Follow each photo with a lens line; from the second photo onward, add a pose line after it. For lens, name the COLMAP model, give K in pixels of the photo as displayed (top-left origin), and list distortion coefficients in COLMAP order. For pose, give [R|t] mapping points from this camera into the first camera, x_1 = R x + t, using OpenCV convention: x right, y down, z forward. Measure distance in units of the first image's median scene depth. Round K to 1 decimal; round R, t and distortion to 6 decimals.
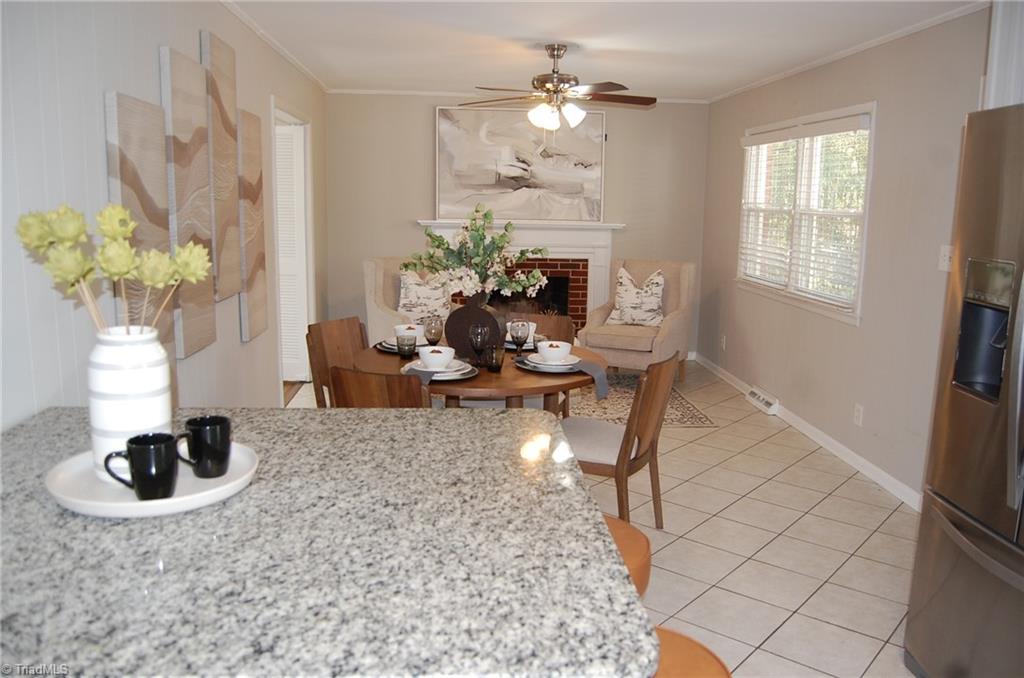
lens RADIAL K [[802.2, 0, 515.8], [0, 802.2, 343.0], [0, 0, 1]] dist [-0.098012, 0.039373]
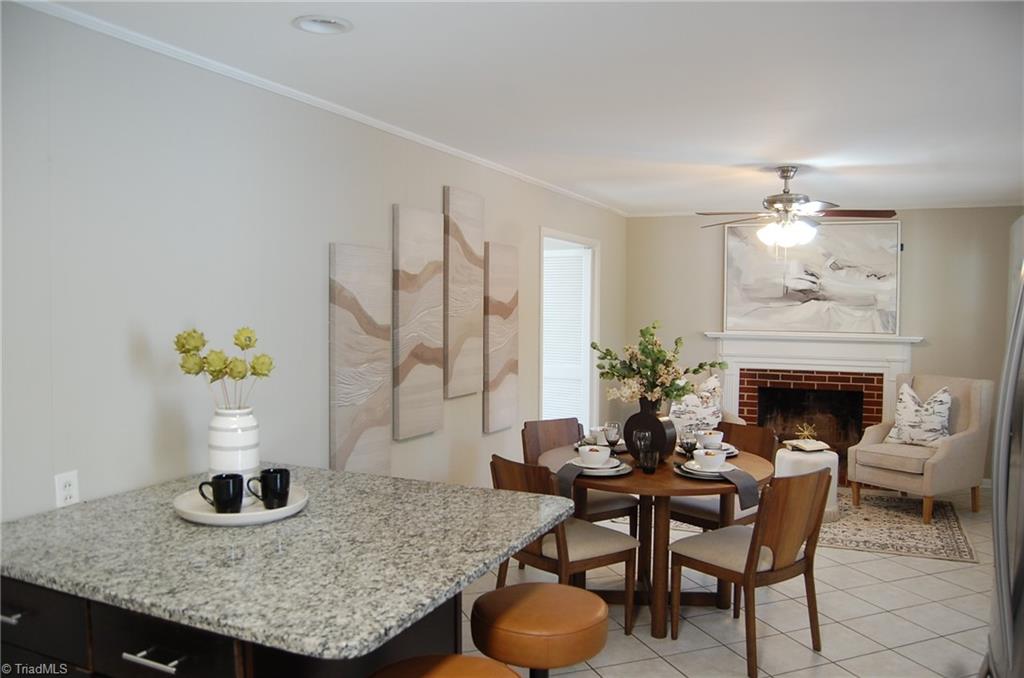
lens RADIAL K [[802.2, 0, 515.8], [0, 802.2, 343.0], [0, 0, 1]] dist [-0.098012, 0.039373]
pose [[0.877361, 0.012006, -0.479680, 0.204300], [-0.075736, 0.990621, -0.113730, -0.001473], [0.473816, 0.136111, 0.870042, -0.035184]]
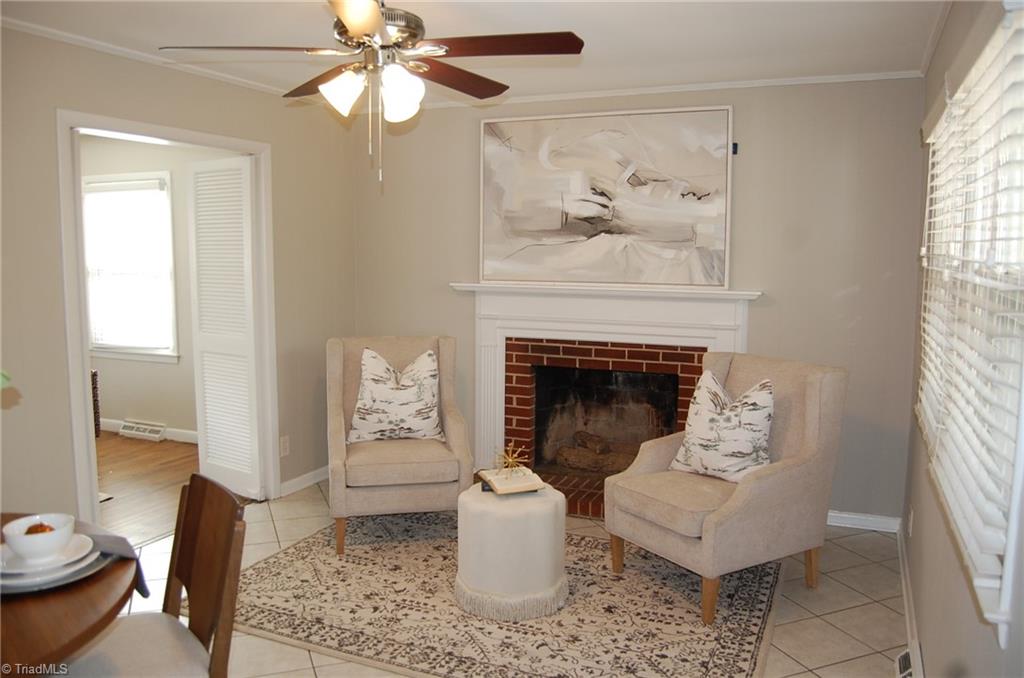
lens RADIAL K [[802.2, 0, 515.8], [0, 802.2, 343.0], [0, 0, 1]] dist [-0.098012, 0.039373]
pose [[0.881091, 0.042239, -0.471056, 0.327923], [-0.072296, 0.996327, -0.045887, -0.091605], [0.467388, 0.074486, 0.880909, 0.517134]]
